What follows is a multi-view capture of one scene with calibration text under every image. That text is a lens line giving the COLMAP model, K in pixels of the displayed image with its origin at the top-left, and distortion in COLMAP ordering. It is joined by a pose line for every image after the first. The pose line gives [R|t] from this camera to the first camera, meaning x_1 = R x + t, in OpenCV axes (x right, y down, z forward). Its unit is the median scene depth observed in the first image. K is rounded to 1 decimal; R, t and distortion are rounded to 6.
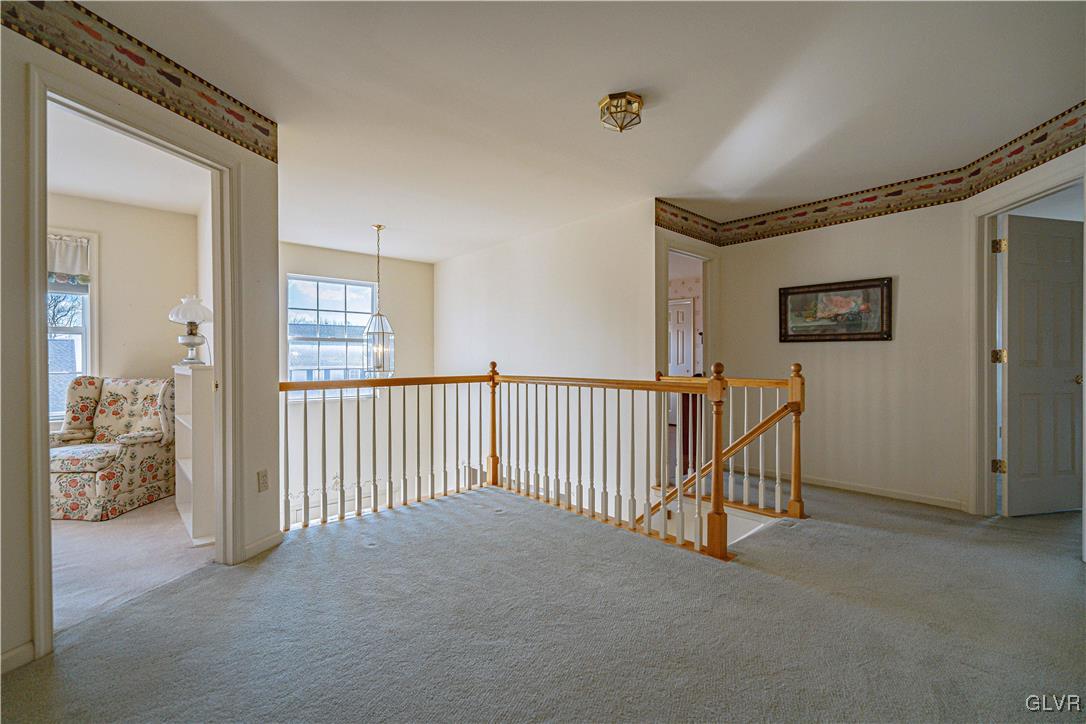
lens RADIAL K [[495.9, 0, 546.3], [0, 495.9, 359.5], [0, 0, 1]] dist [-0.005596, 0.001910]
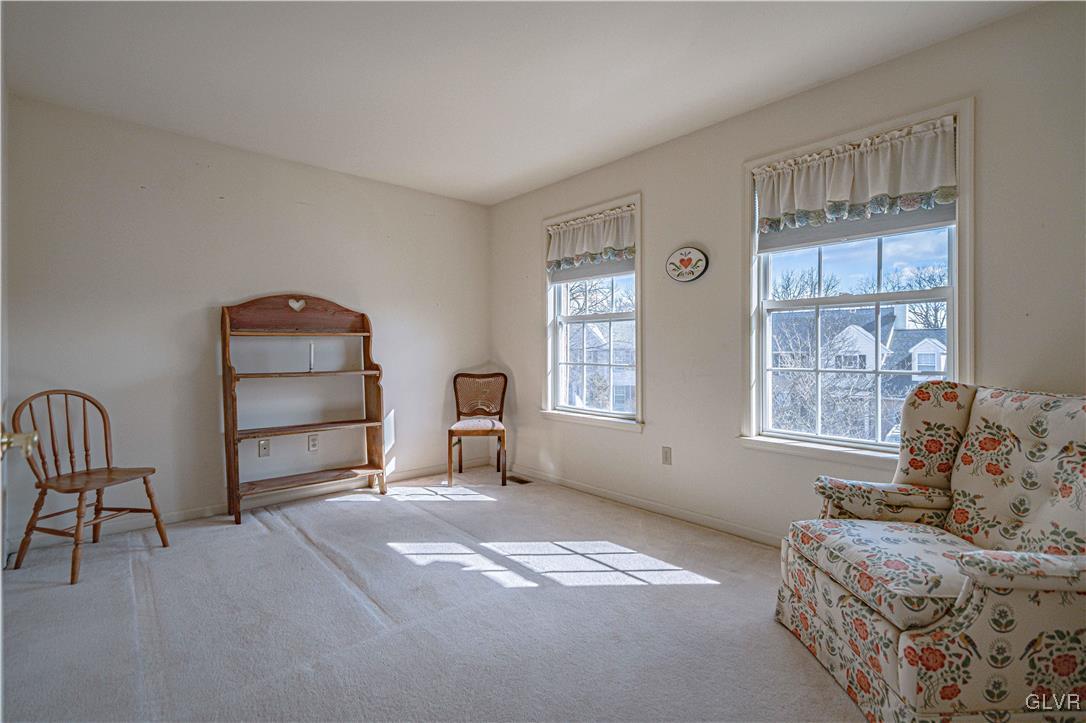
lens RADIAL K [[495.9, 0, 546.8], [0, 495.9, 356.1], [0, 0, 1]] dist [-0.005596, 0.001910]
pose [[0.003232, 0.009937, -0.999945, -0.434384], [0.008305, 0.999916, 0.009963, -0.000527], [0.999960, -0.008337, 0.003149, 0.603288]]
